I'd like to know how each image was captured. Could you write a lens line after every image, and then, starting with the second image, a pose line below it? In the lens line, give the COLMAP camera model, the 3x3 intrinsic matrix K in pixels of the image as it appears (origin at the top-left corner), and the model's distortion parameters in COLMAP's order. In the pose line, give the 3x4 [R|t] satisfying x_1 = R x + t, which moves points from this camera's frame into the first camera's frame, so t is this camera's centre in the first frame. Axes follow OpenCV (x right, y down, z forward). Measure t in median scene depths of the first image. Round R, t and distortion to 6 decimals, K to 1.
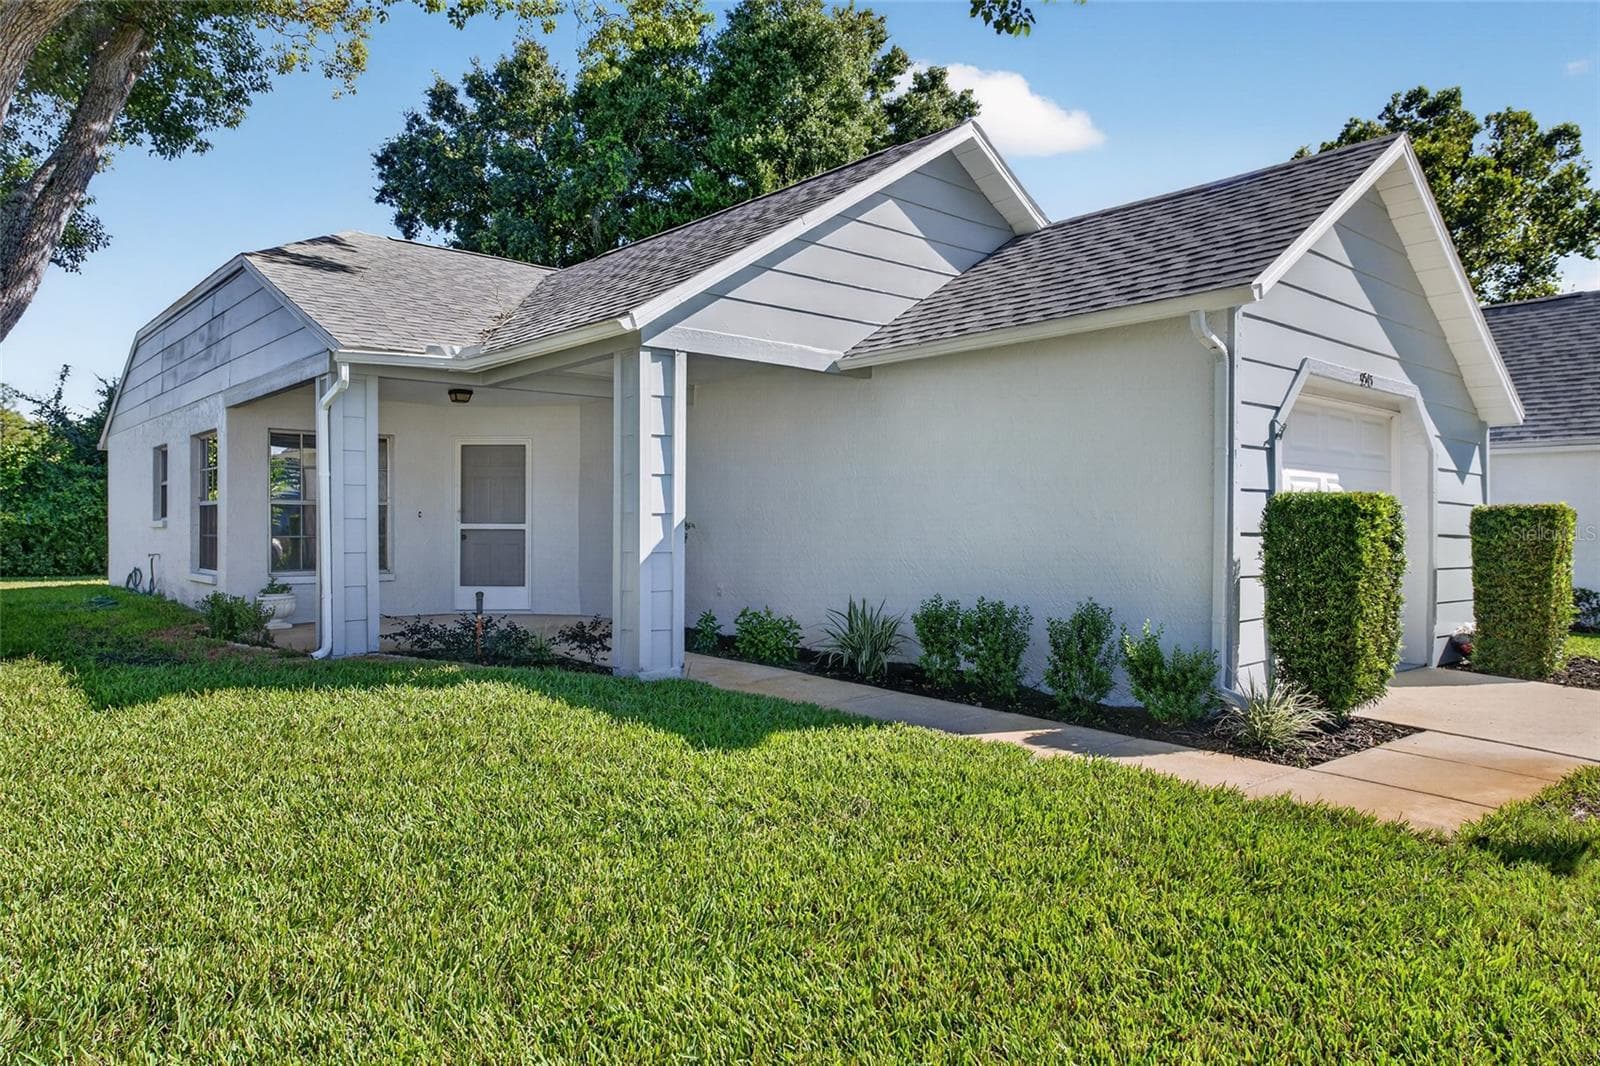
lens RADIAL K [[1047.1, 0, 760.0], [0, 1047.1, 514.9], [0, 0, 1]] dist [-0.004150, -0.002647]
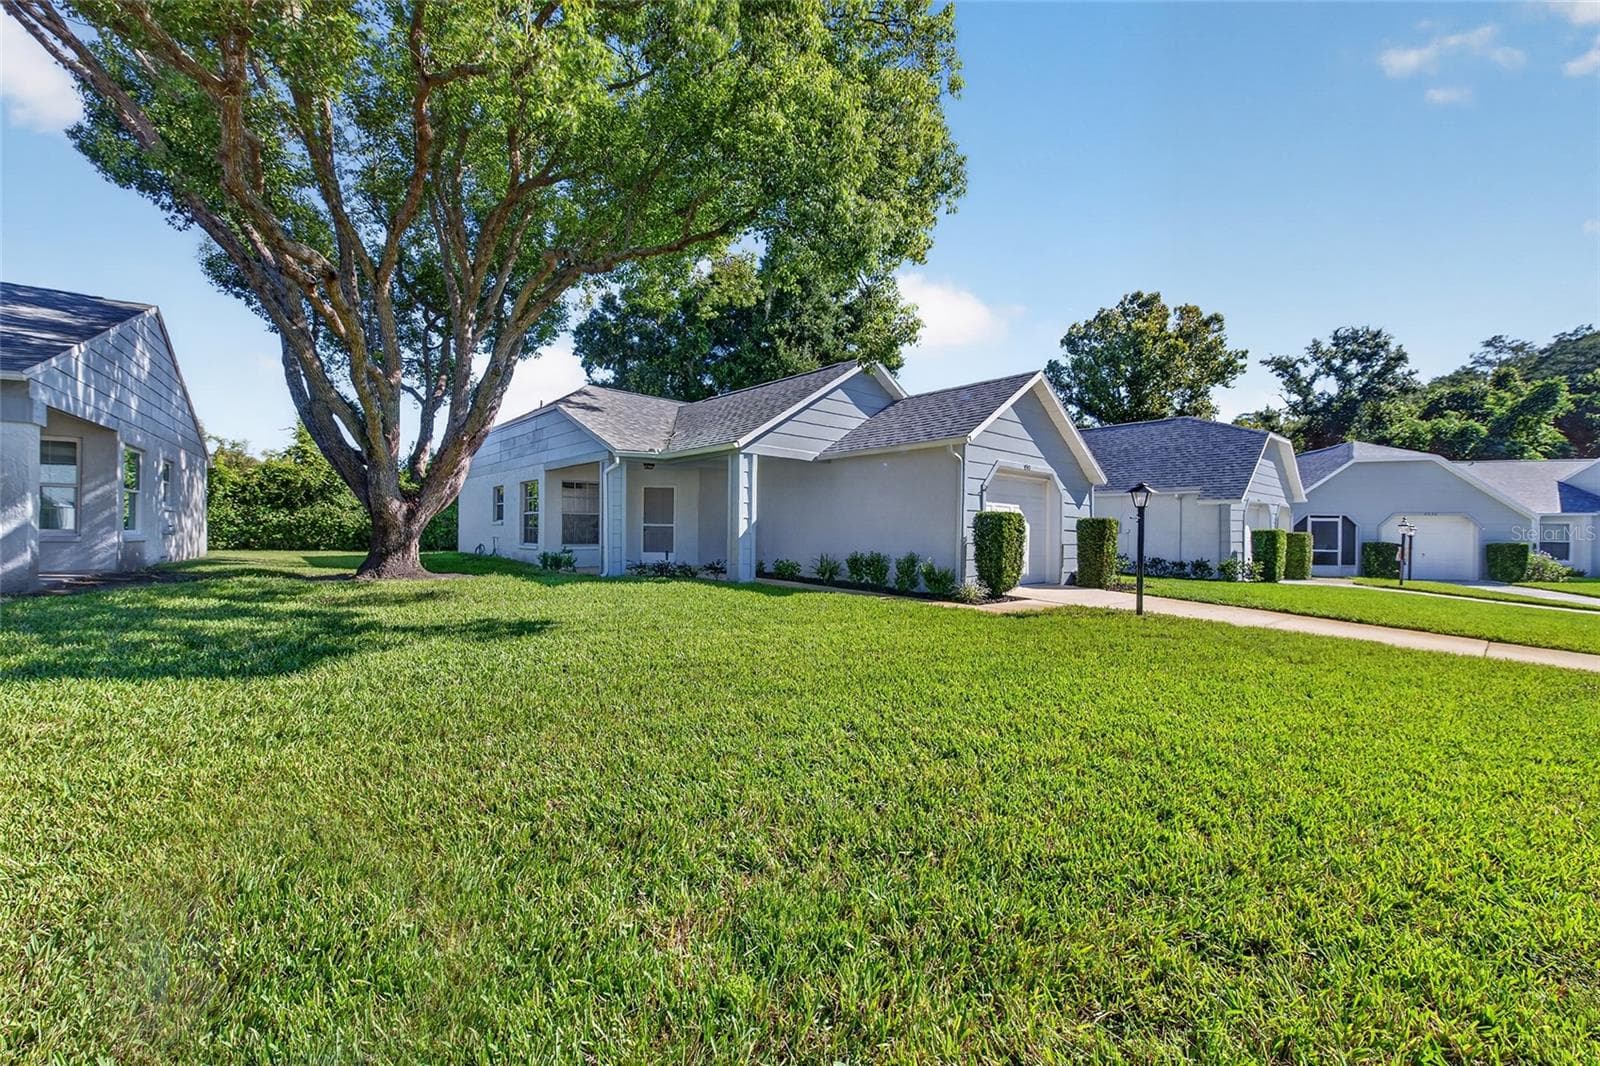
lens RADIAL K [[646.1, 0, 791.2], [0, 646.1, 531.5], [0, 0, 1]] dist [-0.003604, -0.000519]
pose [[0.999365, 0.006919, 0.034964, -0.023881], [-0.007207, 0.999941, 0.008119, 0.009980], [-0.034906, -0.008366, 0.999356, -0.323055]]
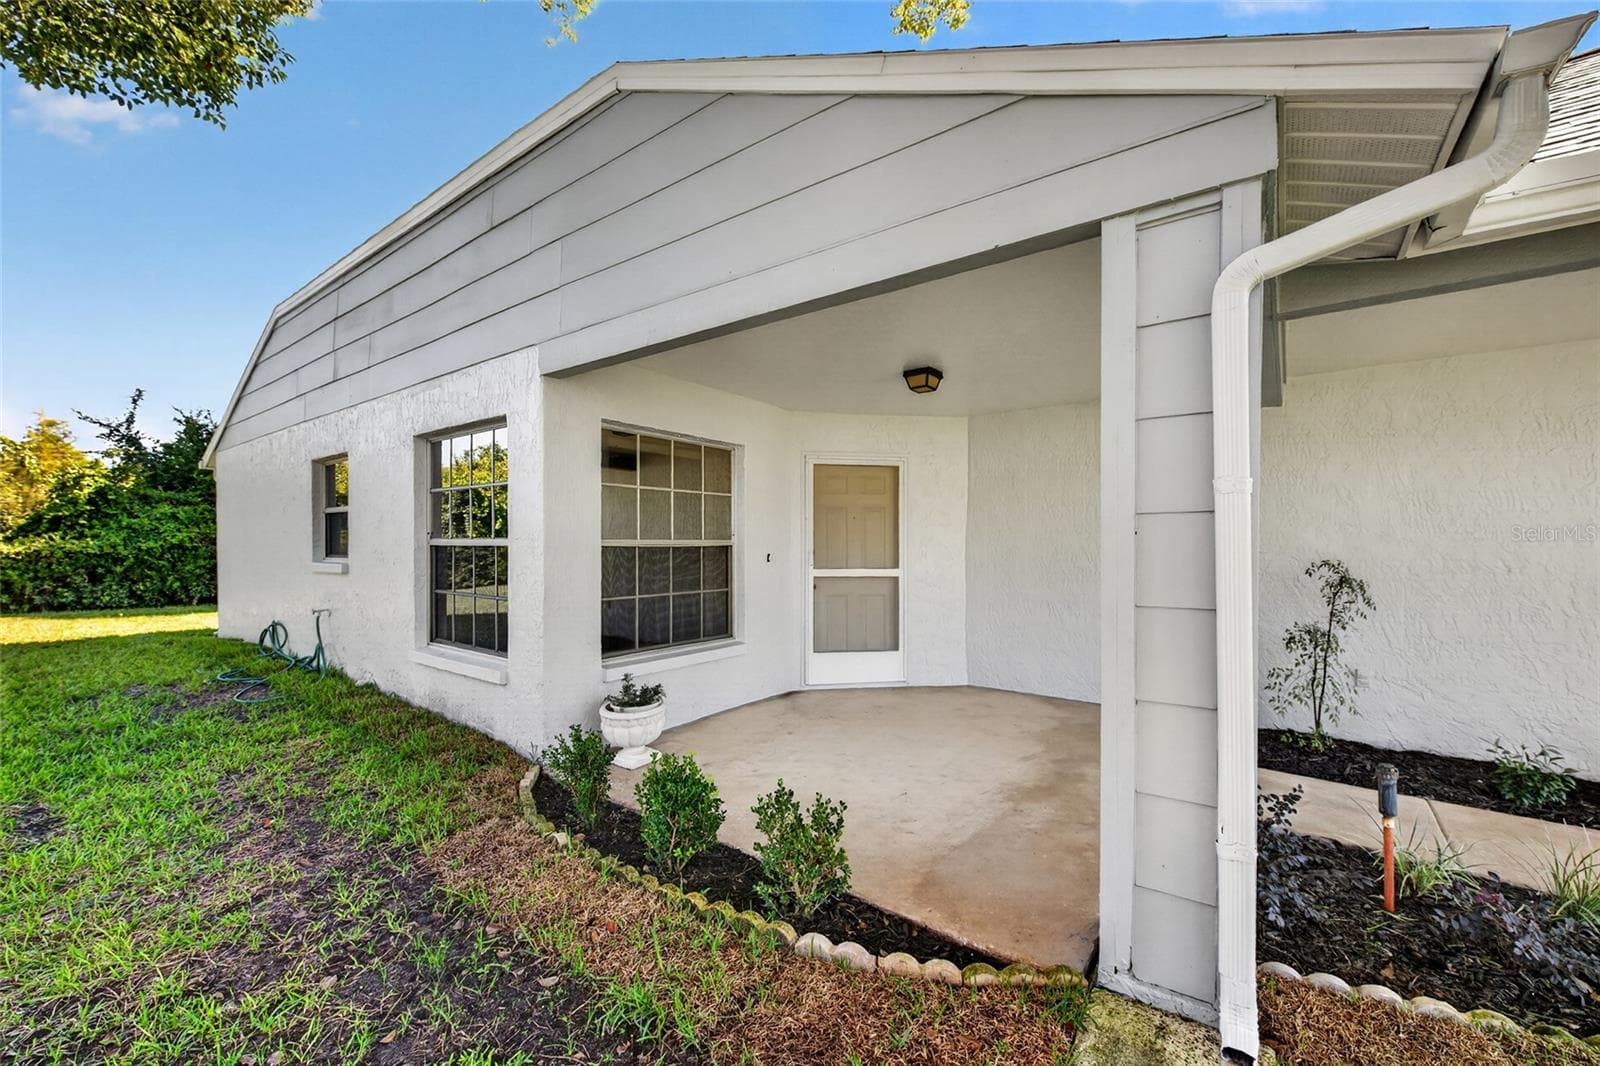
lens RADIAL K [[652.9, 0, 791.9], [0, 652.9, 542.3], [0, 0, 1]] dist [-0.002905, -0.000804]
pose [[0.977147, -0.000299, 0.212563, -0.351841], [-0.002205, 0.999931, 0.011543, -0.013733], [-0.212551, -0.011748, 0.977079, 0.488532]]
